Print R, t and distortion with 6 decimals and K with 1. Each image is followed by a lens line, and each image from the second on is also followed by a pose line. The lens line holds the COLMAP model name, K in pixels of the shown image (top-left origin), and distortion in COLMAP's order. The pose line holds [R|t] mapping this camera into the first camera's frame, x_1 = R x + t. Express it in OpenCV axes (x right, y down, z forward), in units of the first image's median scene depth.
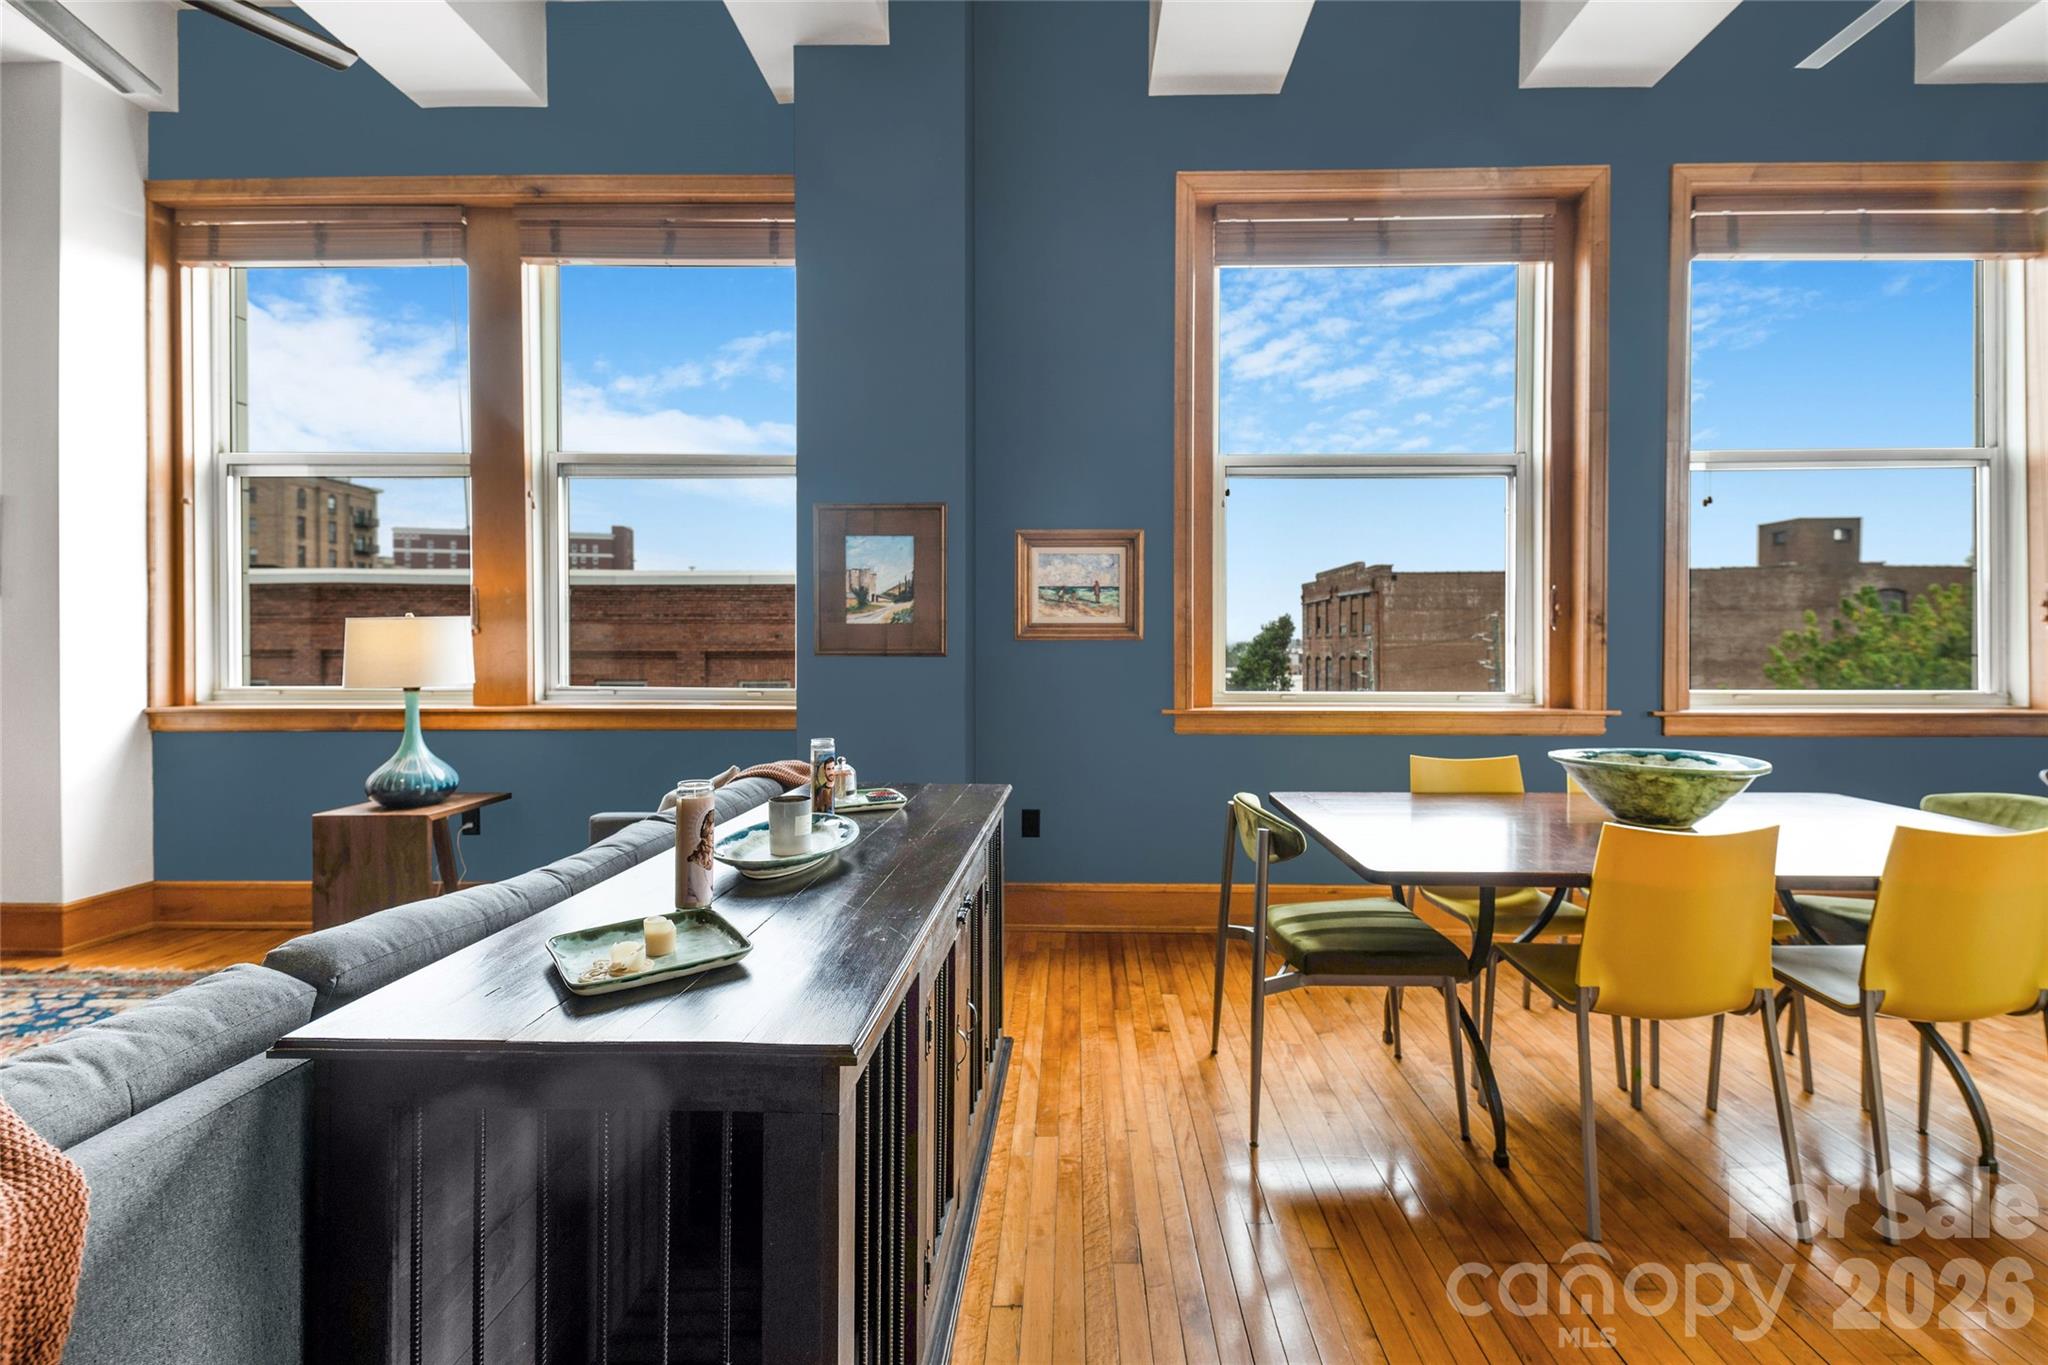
lens RADIAL K [[845.1, 0, 1051.7], [0, 845.1, 660.5], [0, 0, 1]] dist [0.009518, -0.000302]
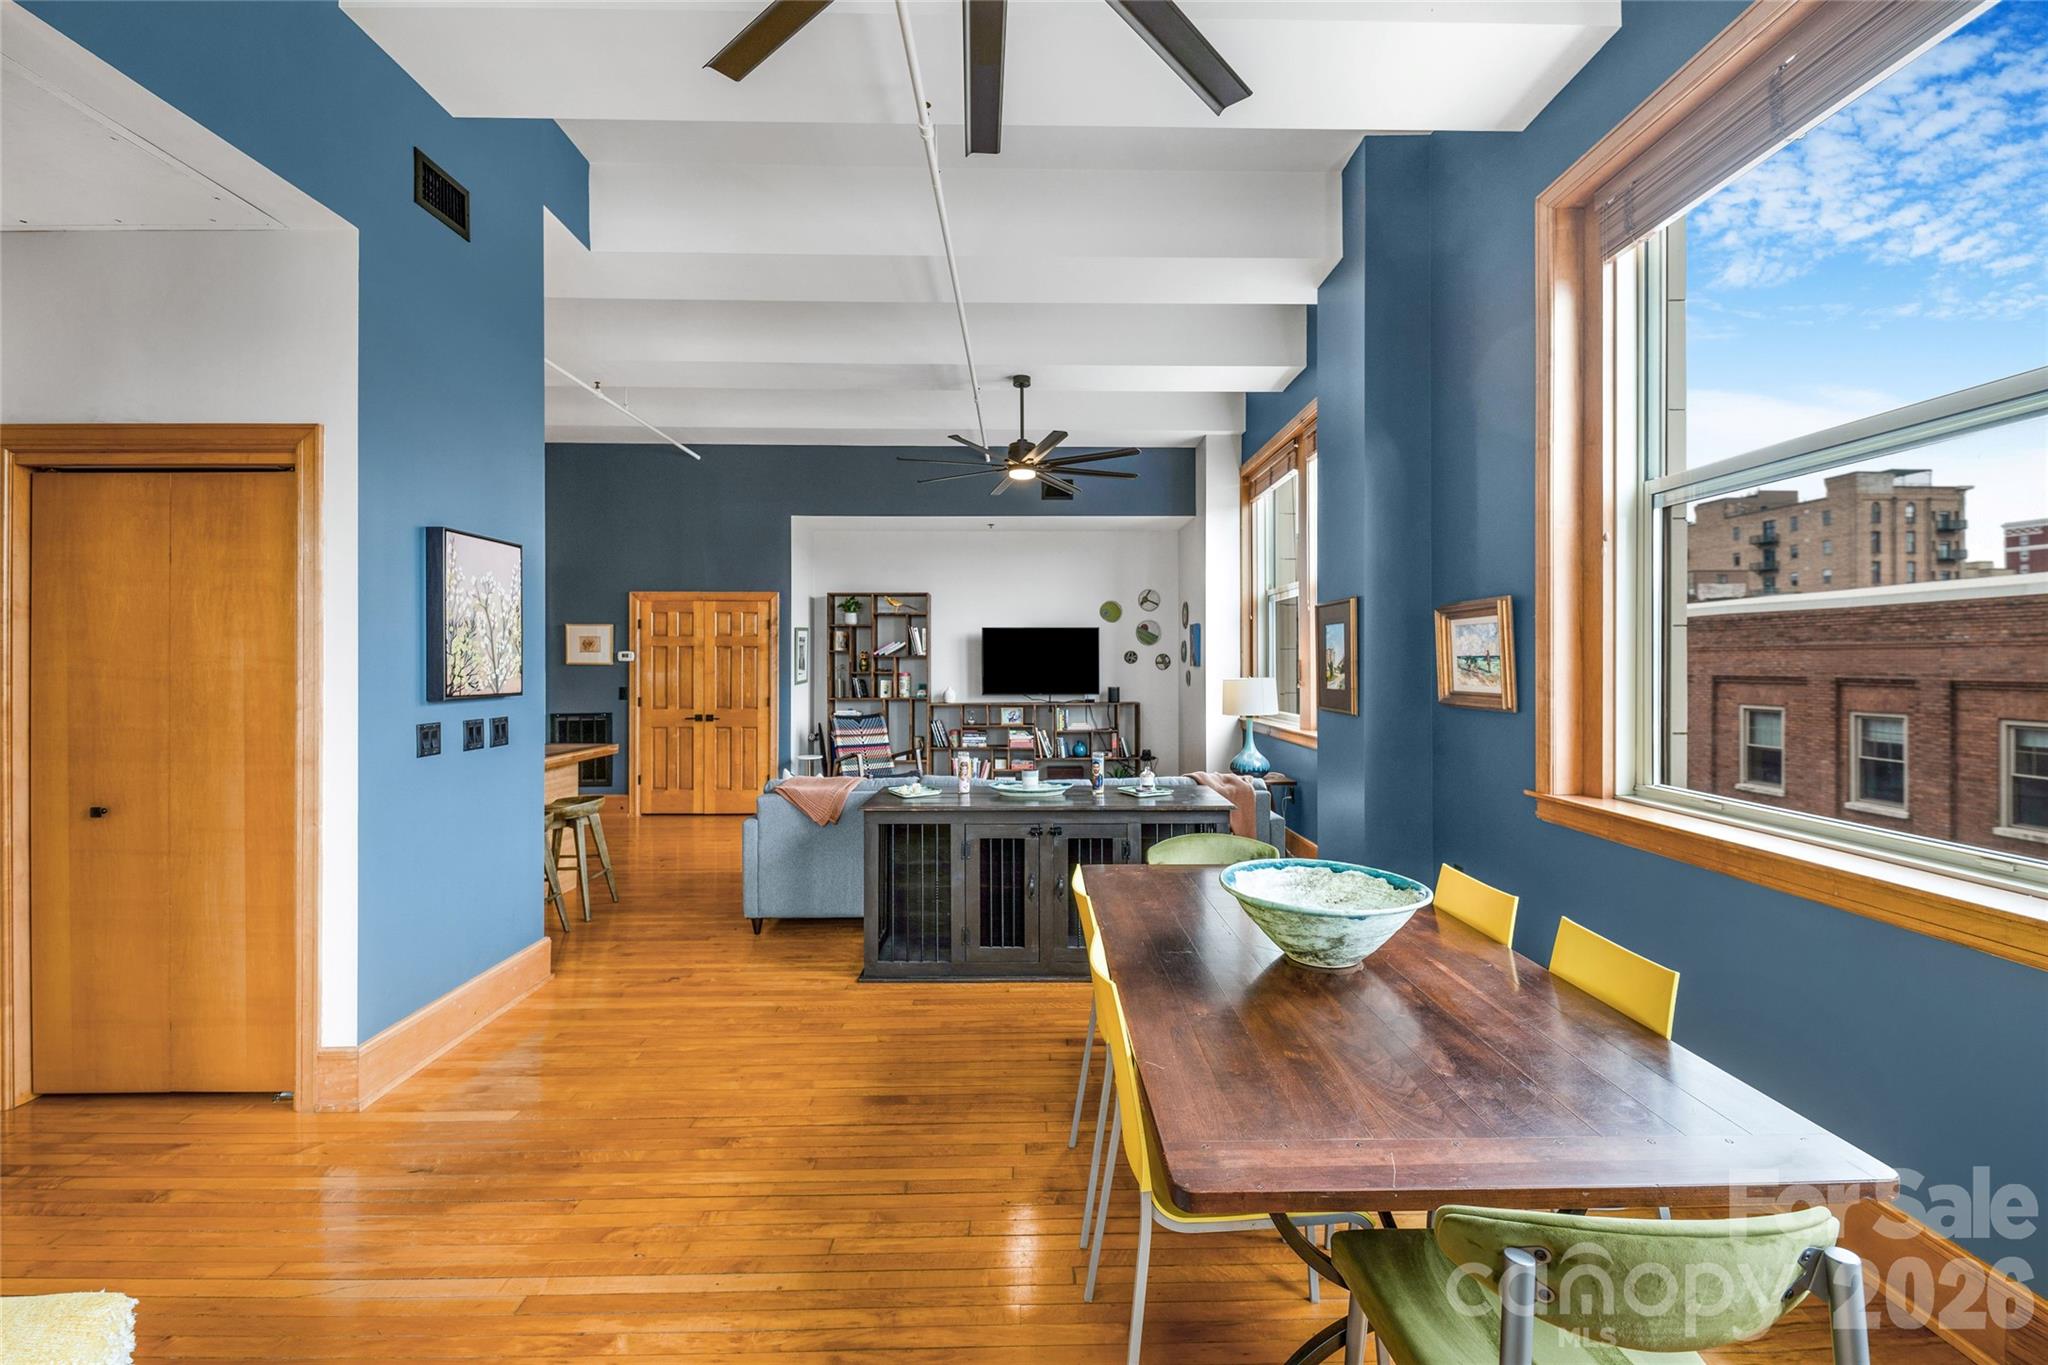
lens RADIAL K [[845.1, 0, 1051.7], [0, 845.1, 660.5], [0, 0, 1]] dist [0.009518, -0.000302]
pose [[0.037365, -0.004054, -0.999293, 1.020158], [-0.013862, 0.999893, -0.004575, -0.069449], [0.999206, 0.014023, 0.037305, 0.445181]]
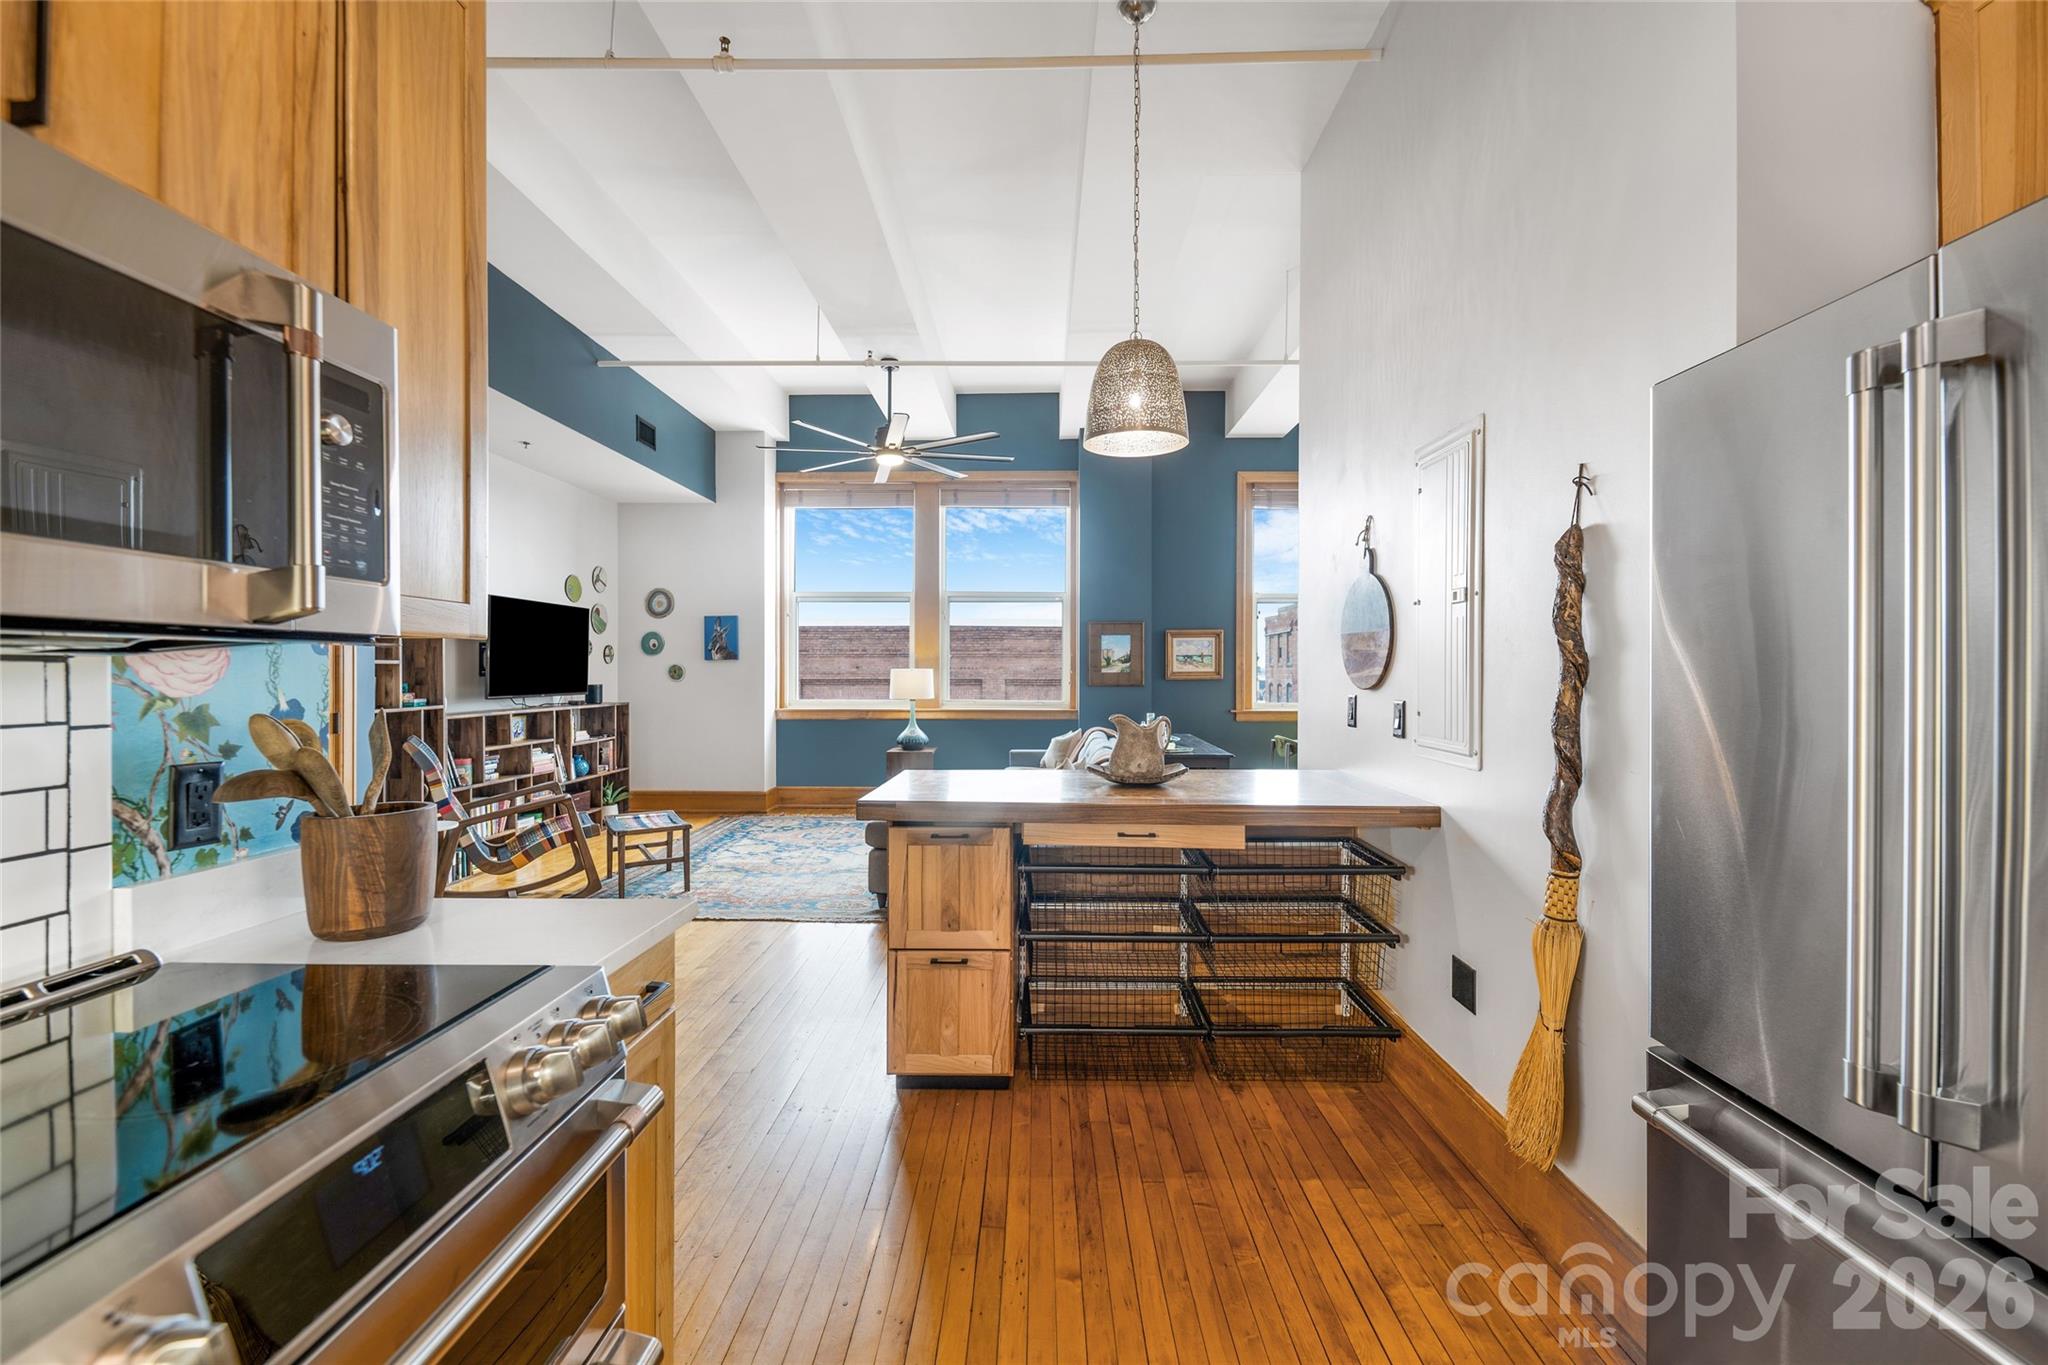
lens RADIAL K [[826.4, 0, 1017.1], [0, 826.4, 675.5], [0, 0, 1]] dist [-0.004898, -0.000420]
pose [[0.999998, 0.001795, 0.000204, -0.432063], [-0.001793, 0.999920, -0.012550, -0.005153], [-0.000227, 0.012550, 0.999921, -1.172736]]
